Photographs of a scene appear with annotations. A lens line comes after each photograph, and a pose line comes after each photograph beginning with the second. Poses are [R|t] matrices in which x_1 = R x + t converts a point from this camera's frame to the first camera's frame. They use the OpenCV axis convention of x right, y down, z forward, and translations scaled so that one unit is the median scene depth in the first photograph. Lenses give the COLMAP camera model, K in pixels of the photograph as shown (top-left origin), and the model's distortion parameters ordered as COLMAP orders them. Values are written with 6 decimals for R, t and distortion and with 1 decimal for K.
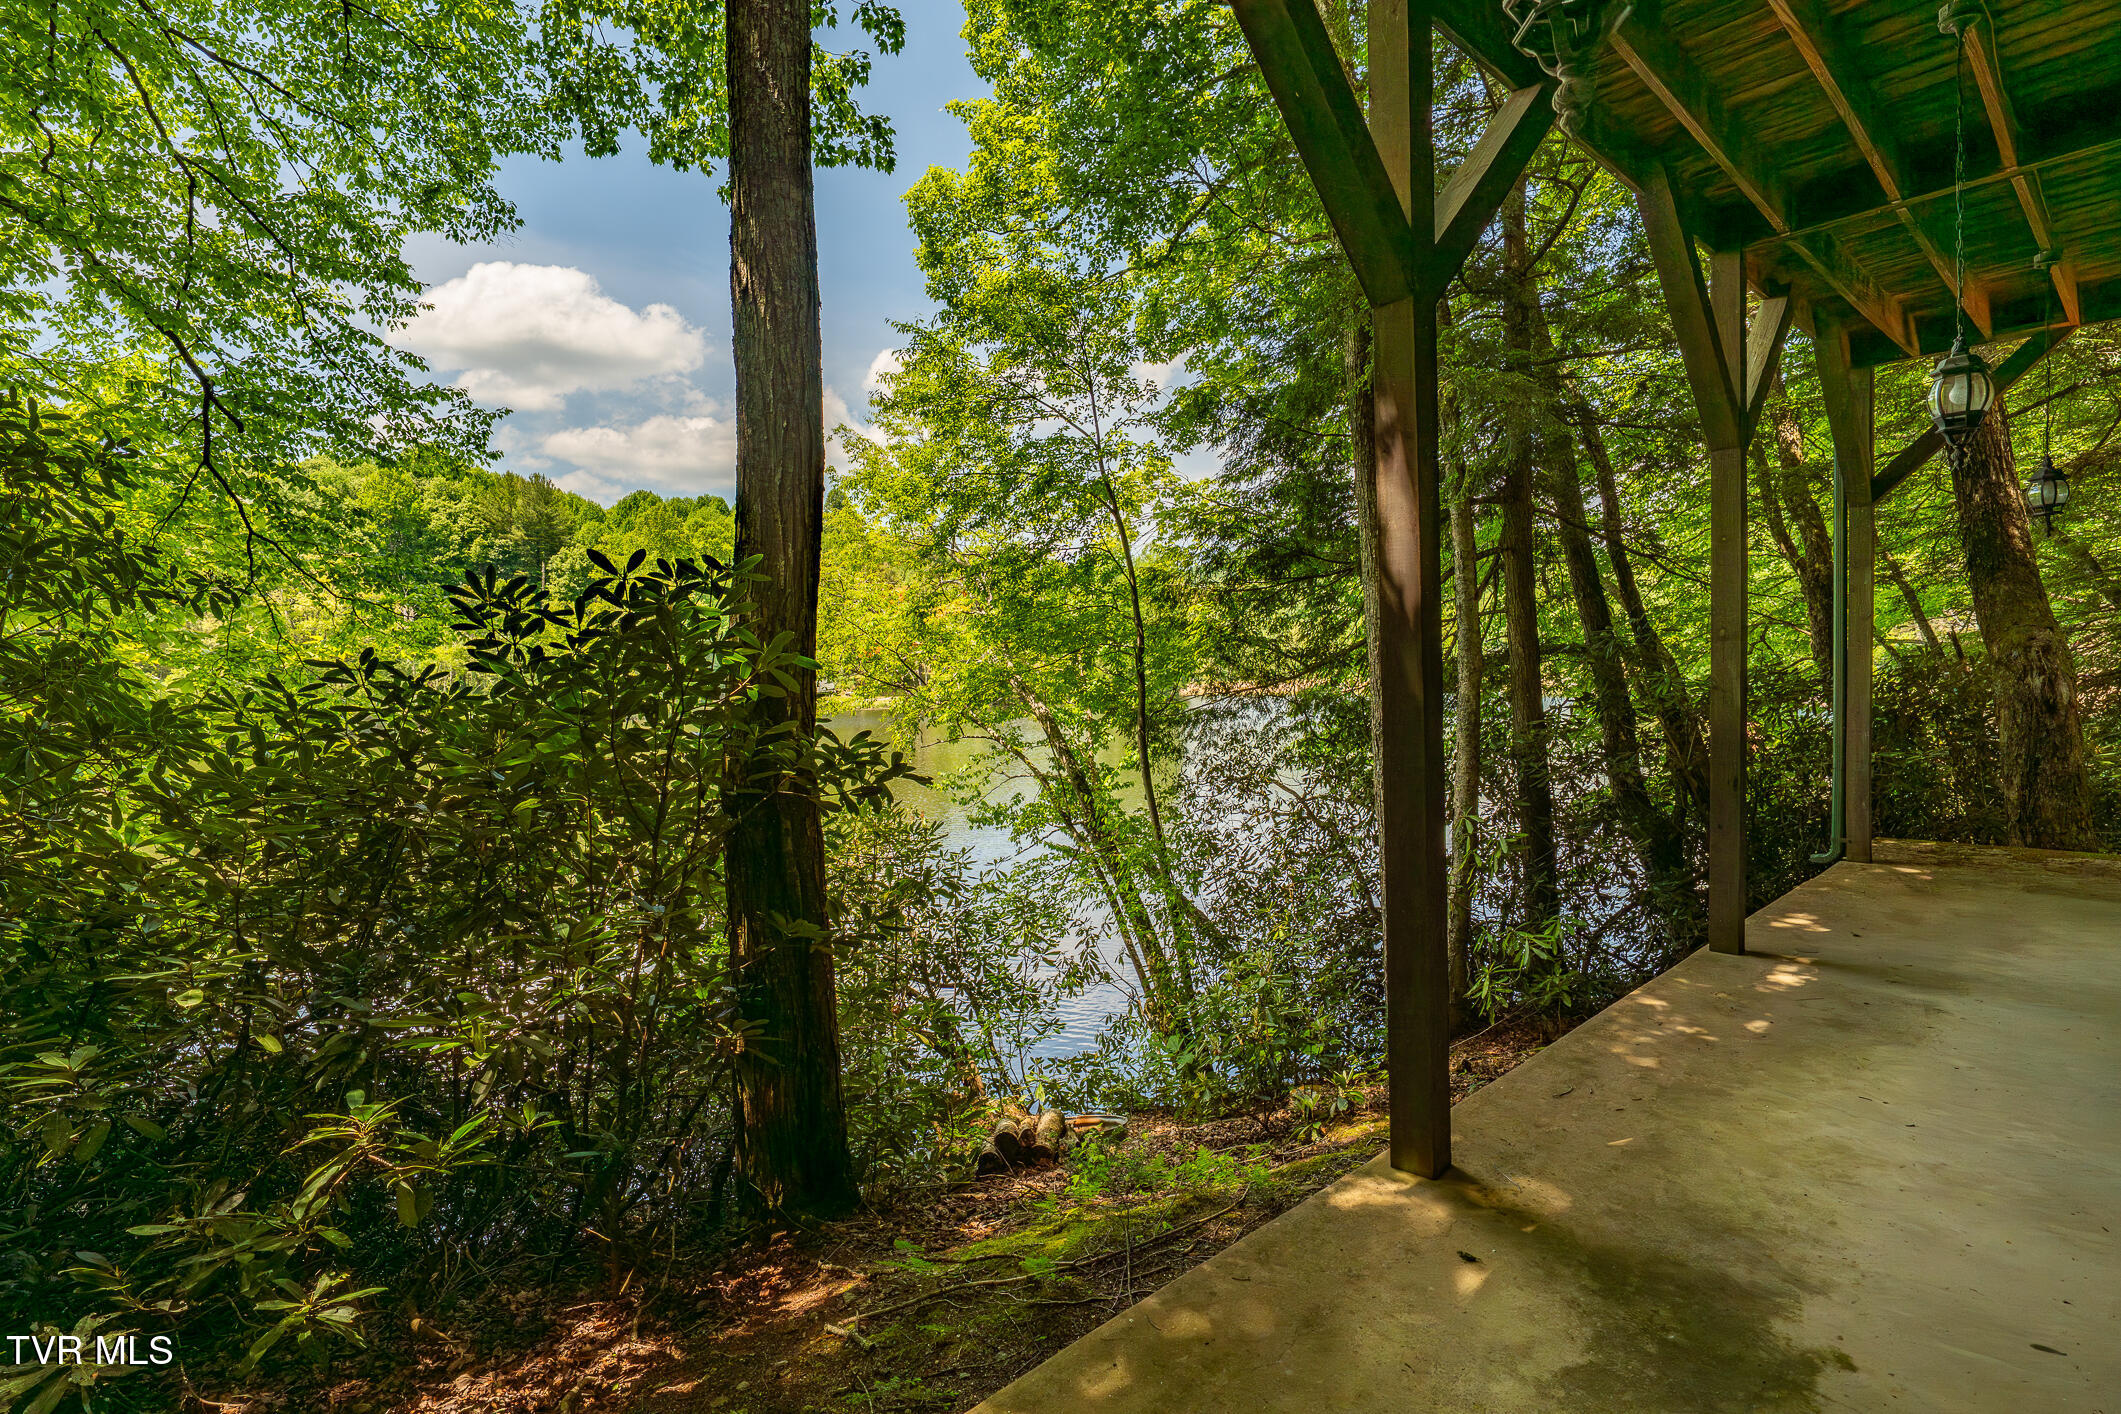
lens RADIAL K [[1023.9, 0, 1060.5], [0, 1023.9, 707.0], [0, 0, 1]] dist [0.001174, 0.000384]
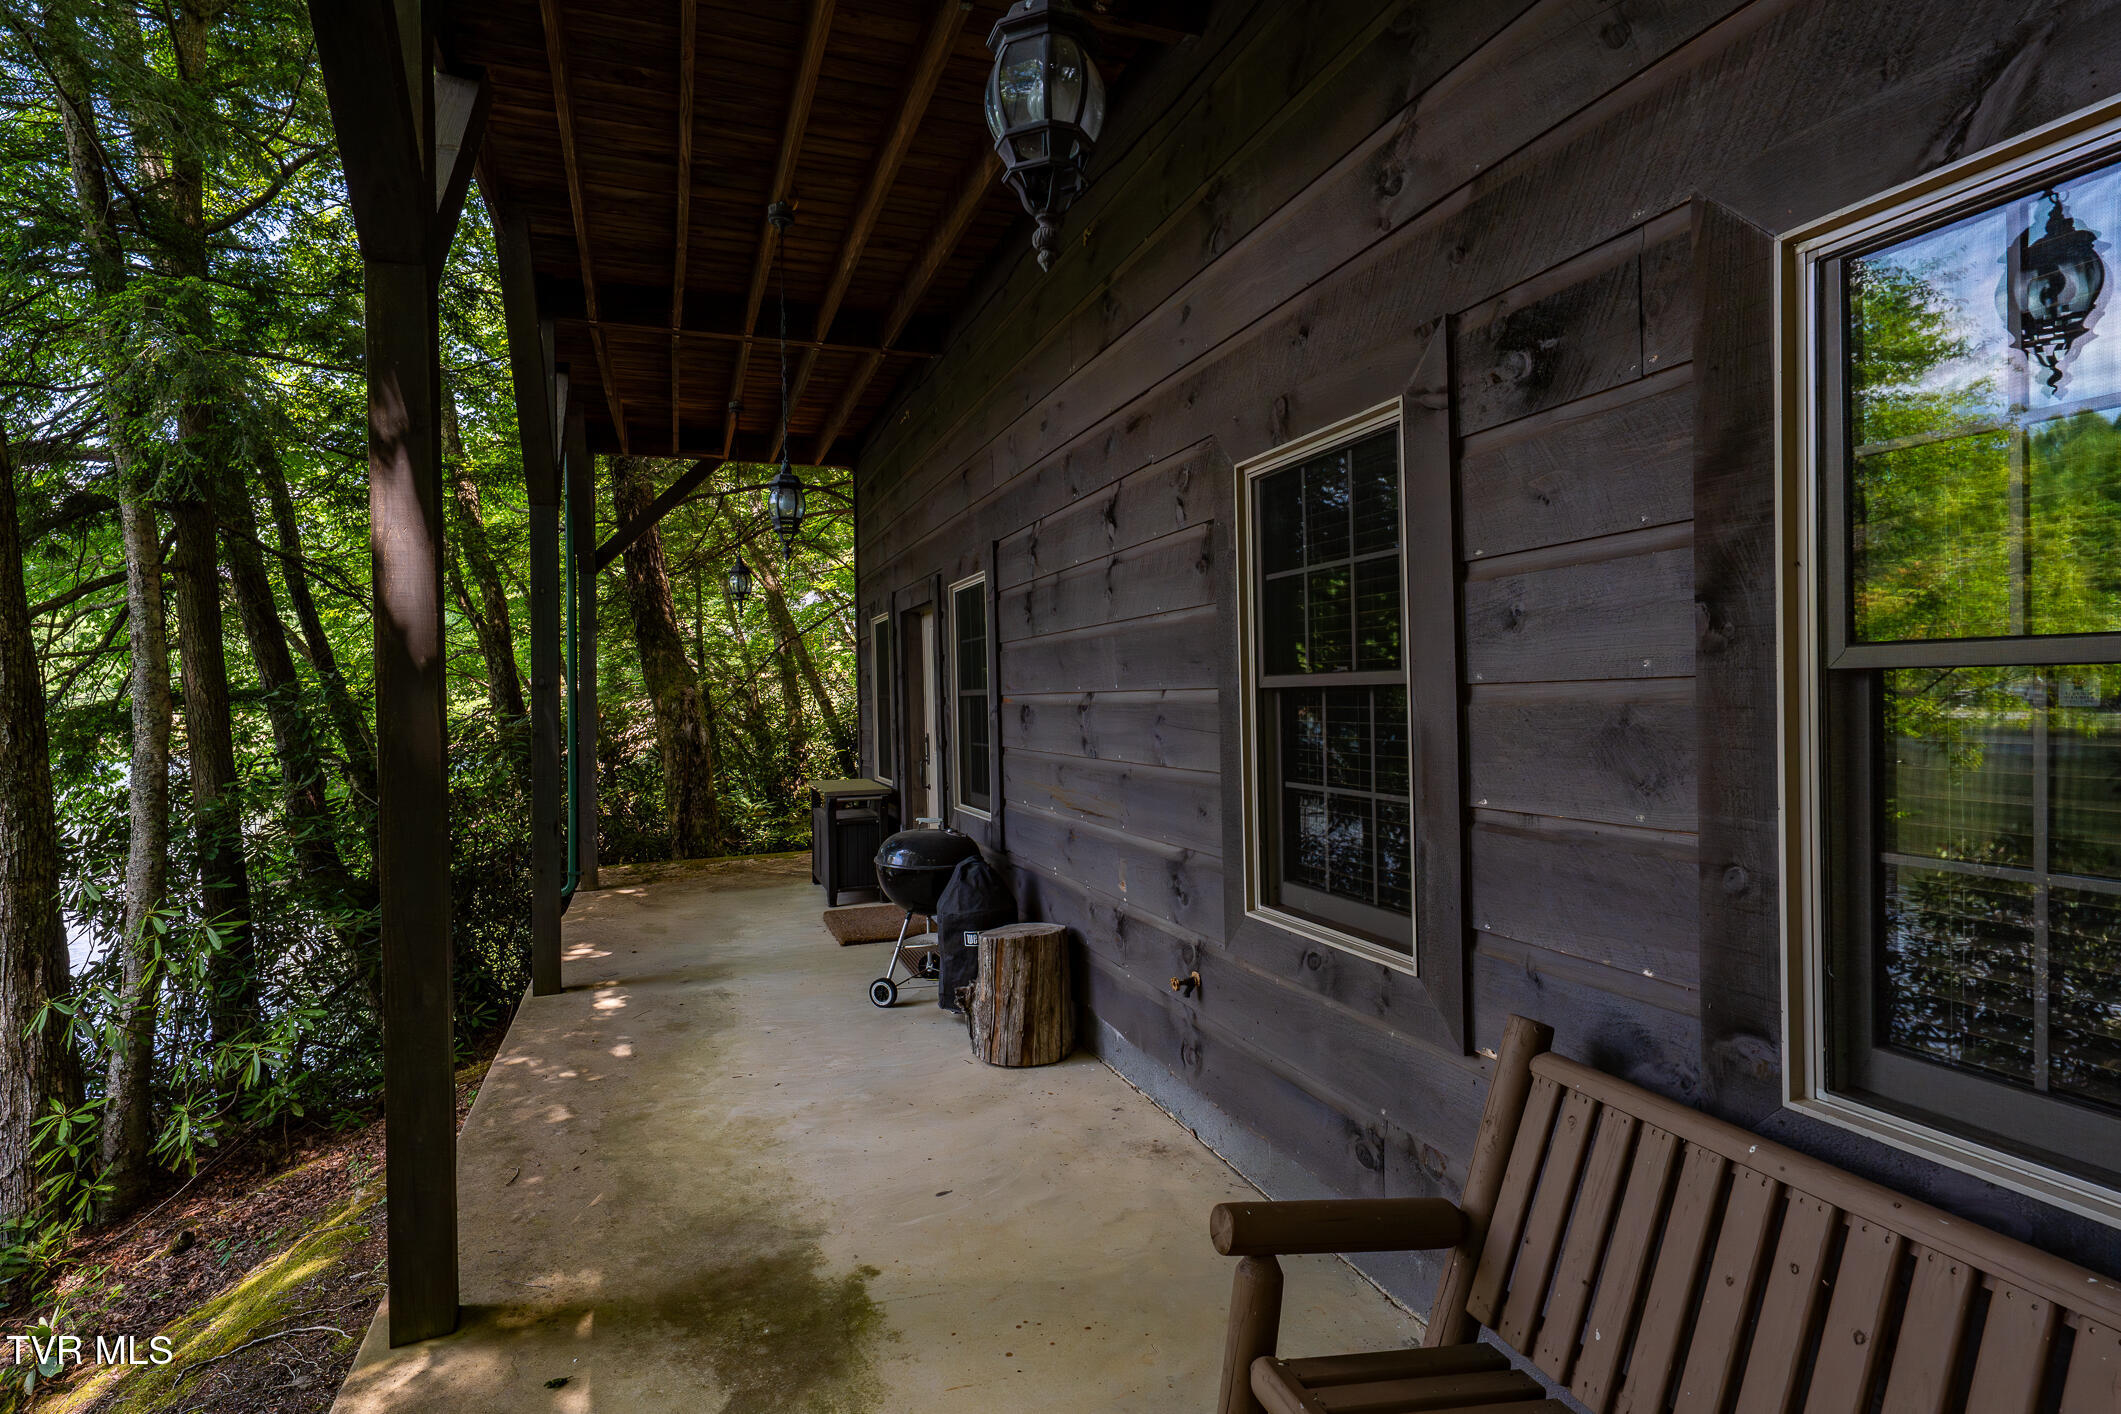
lens RADIAL K [[1059.8, 0, 1060.5], [0, 1059.8, 707.0], [0, 0, 1]] dist [-0.002590, -0.000390]
pose [[0.379581, 0.002589, 0.925155, -0.246130], [0.046698, 0.998668, -0.021954, -0.000872], [-0.923979, 0.051536, 0.378955, 0.202022]]
